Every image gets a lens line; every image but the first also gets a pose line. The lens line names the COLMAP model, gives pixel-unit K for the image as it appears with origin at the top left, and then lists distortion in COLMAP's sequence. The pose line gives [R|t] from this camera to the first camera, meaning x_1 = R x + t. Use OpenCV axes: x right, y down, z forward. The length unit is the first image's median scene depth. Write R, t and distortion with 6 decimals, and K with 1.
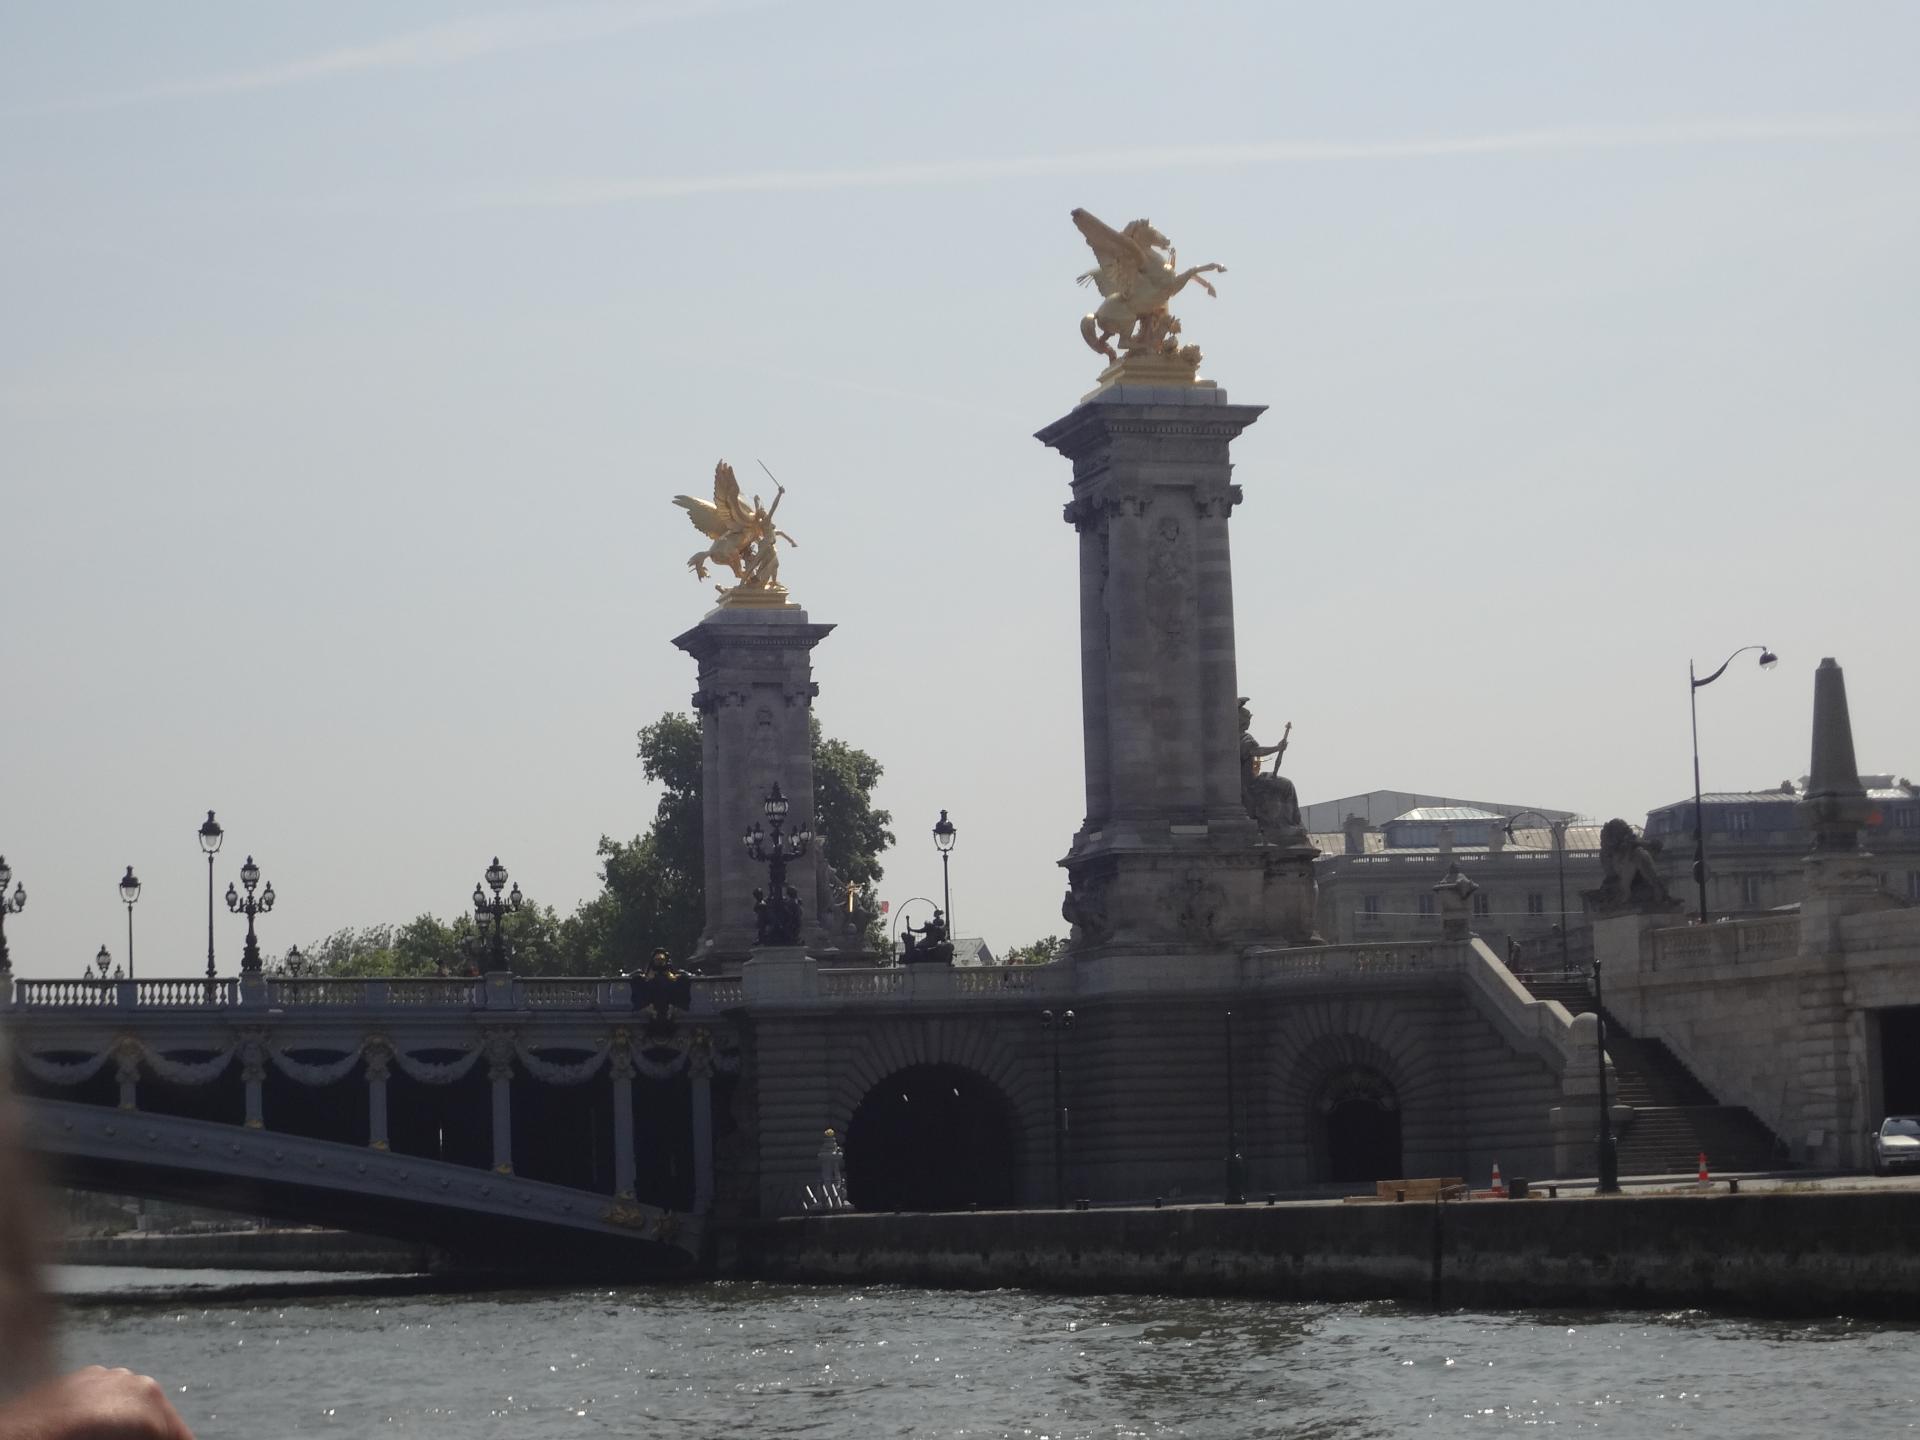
lens RADIAL K [[4729.6, 0, 960.0], [0, 4729.6, 720.0], [0, 0, 1]] dist [0.086815, -0.383831]
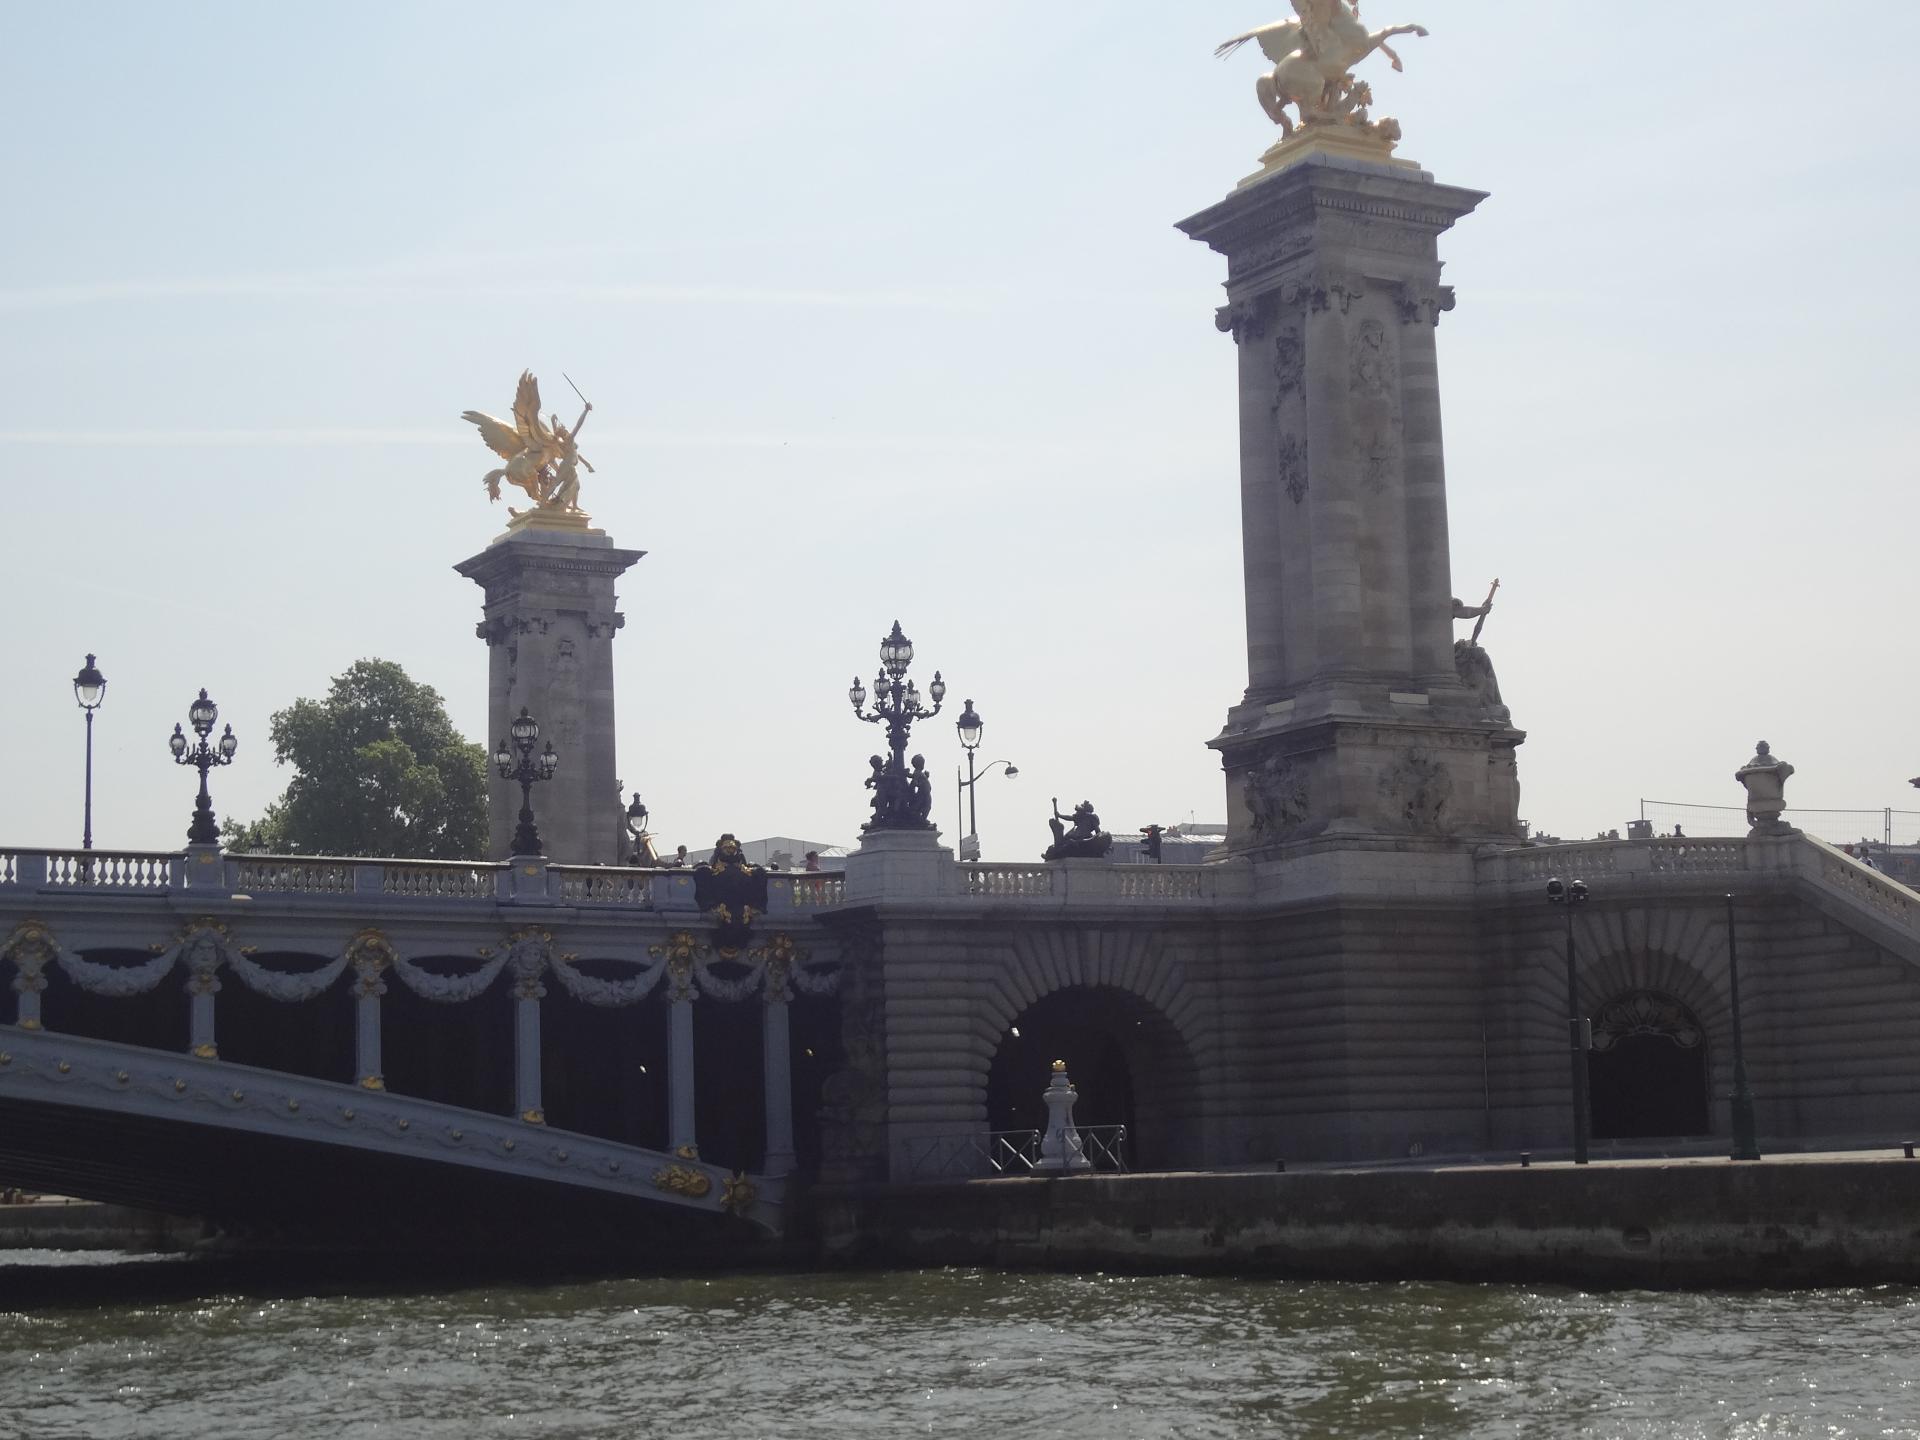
lens RADIAL K [[3243.2, 0, 960.0], [0, 3243.2, 720.0], [0, 0, 1]] dist [-0.015702, 0.227743]
pose [[0.969300, 0.036494, 0.243158, -0.158114], [-0.025953, 0.998585, -0.046413, 0.053897], [-0.244508, 0.038677, 0.968876, 0.480190]]
